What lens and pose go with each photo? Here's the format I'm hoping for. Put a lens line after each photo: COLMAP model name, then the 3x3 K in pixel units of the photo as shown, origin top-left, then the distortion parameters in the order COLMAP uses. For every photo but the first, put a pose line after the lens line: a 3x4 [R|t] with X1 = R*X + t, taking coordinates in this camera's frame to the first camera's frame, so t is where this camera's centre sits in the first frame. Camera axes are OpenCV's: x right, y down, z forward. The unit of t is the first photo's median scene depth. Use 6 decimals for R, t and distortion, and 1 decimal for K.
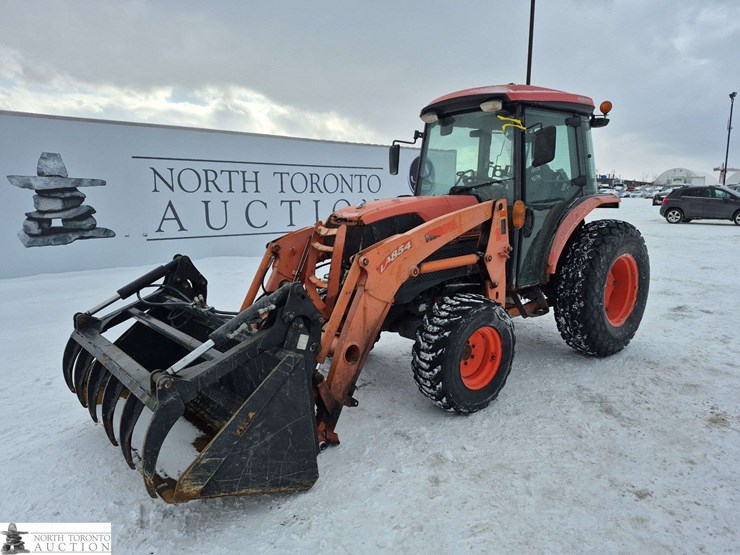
lens RADIAL K [[506.4, 0, 365.5], [0, 506.4, 273.9], [0, 0, 1]] dist [0.074793, -0.072026]
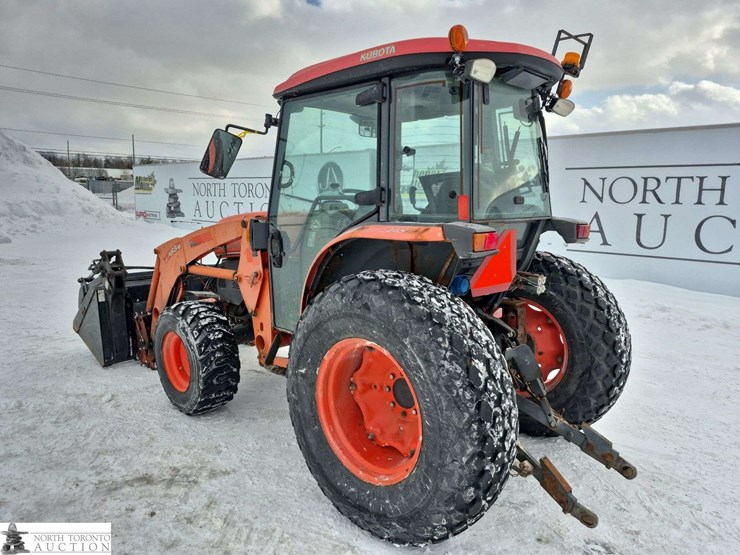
lens RADIAL K [[506.4, 0, 380.3], [0, 506.4, 266.1], [0, 0, 1]] dist [0.074793, -0.072026]
pose [[0.125078, 0.140241, -0.982185, 1.006983], [-0.169845, 0.978372, 0.118068, -0.174997], [0.977501, 0.152052, 0.146192, 0.952466]]
